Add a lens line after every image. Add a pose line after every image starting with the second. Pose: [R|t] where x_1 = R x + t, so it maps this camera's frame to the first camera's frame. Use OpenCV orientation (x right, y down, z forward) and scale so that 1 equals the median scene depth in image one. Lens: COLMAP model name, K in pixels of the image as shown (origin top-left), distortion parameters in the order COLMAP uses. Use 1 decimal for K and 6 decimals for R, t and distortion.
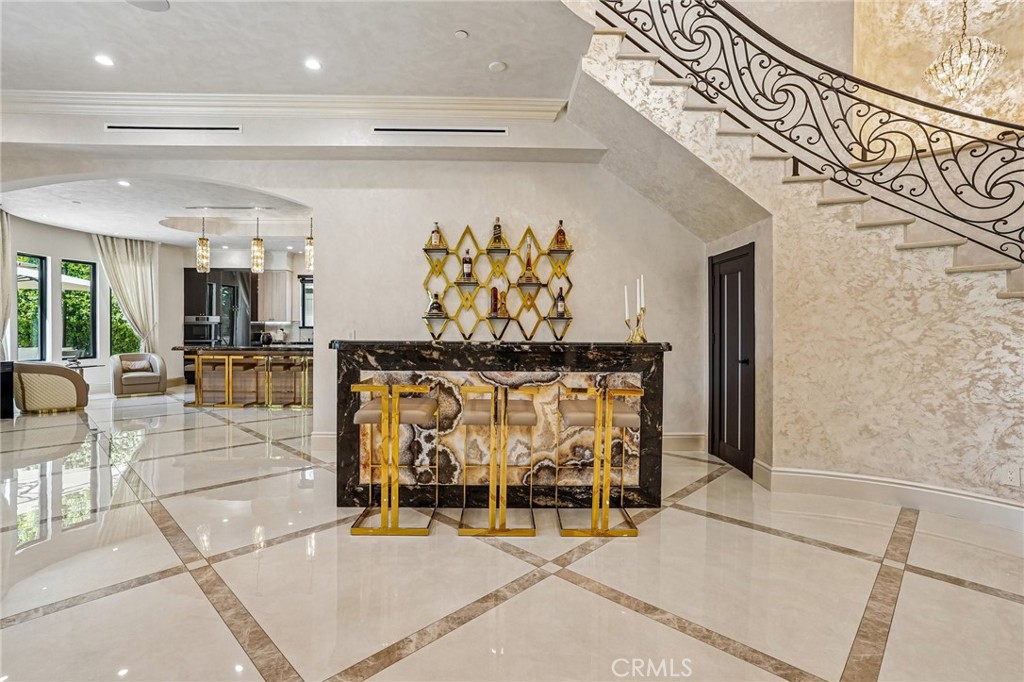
lens RADIAL K [[483.4, 0, 510.5], [0, 483.4, 335.7], [0, 0, 1]] dist [-0.048802, 0.029839]
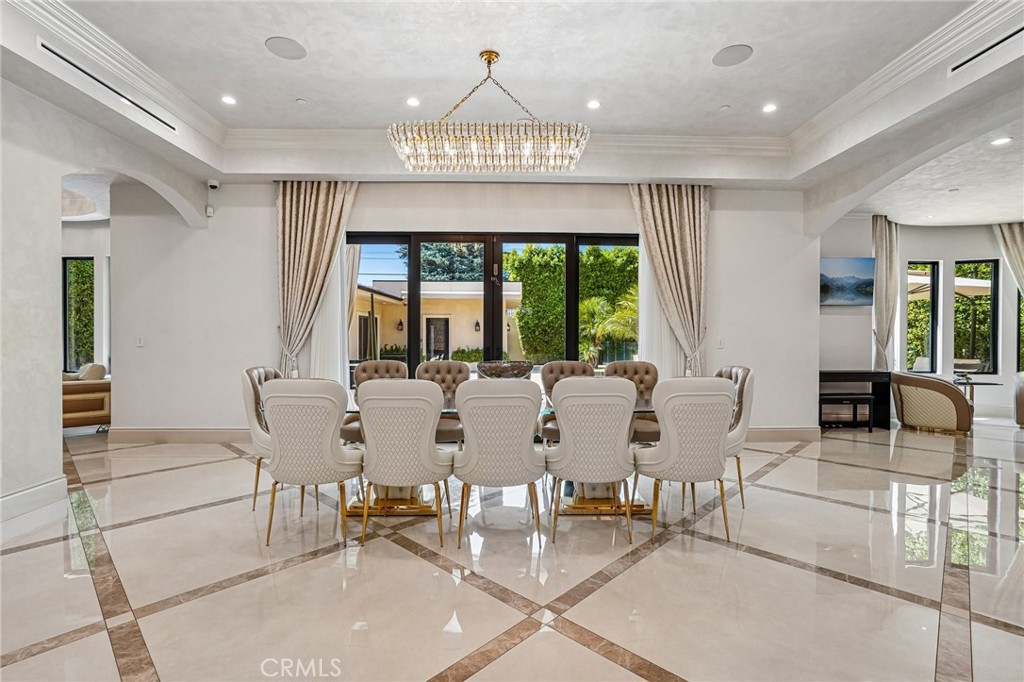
lens RADIAL K [[481.3, 0, 512.5], [0, 481.3, 335.8], [0, 0, 1]] dist [-0.049308, 0.029509]
pose [[-0.000161, -0.003966, -0.999992, -0.124438], [-0.016425, 0.999857, -0.003963, -0.007335], [0.999865, 0.016424, -0.000226, 0.376853]]
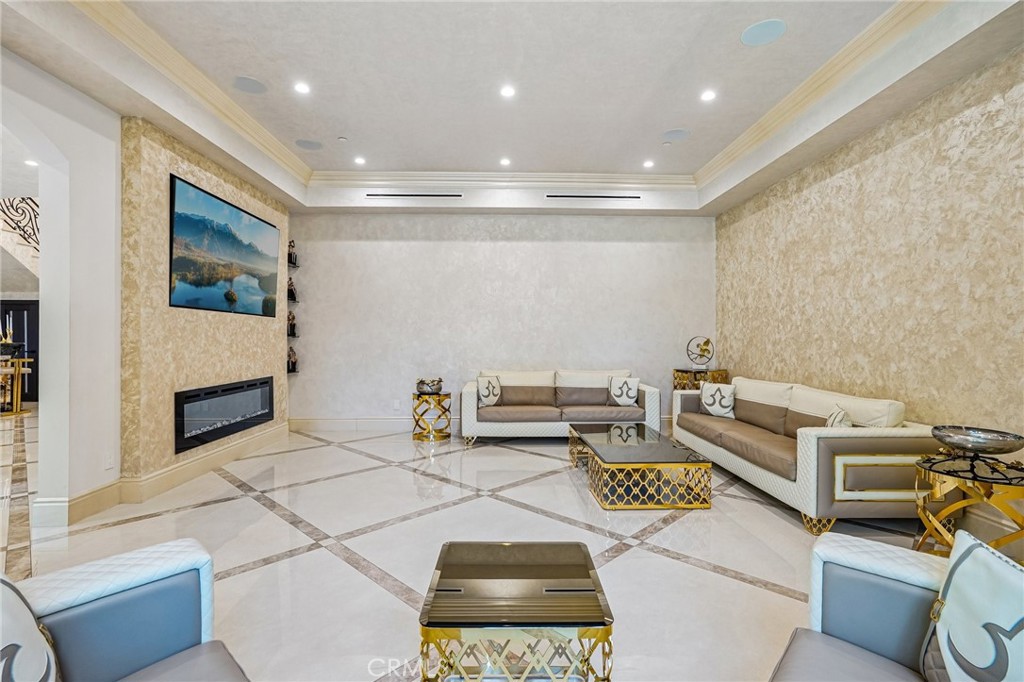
lens RADIAL K [[483.4, 0, 510.5], [0, 483.4, 335.7], [0, 0, 1]] dist [-0.048802, 0.029839]
pose [[0.002962, -0.002093, 0.999993, -1.972260], [0.013156, 0.999911, 0.002054, 0.003963], [-0.999909, 0.013150, 0.002989, -1.429452]]
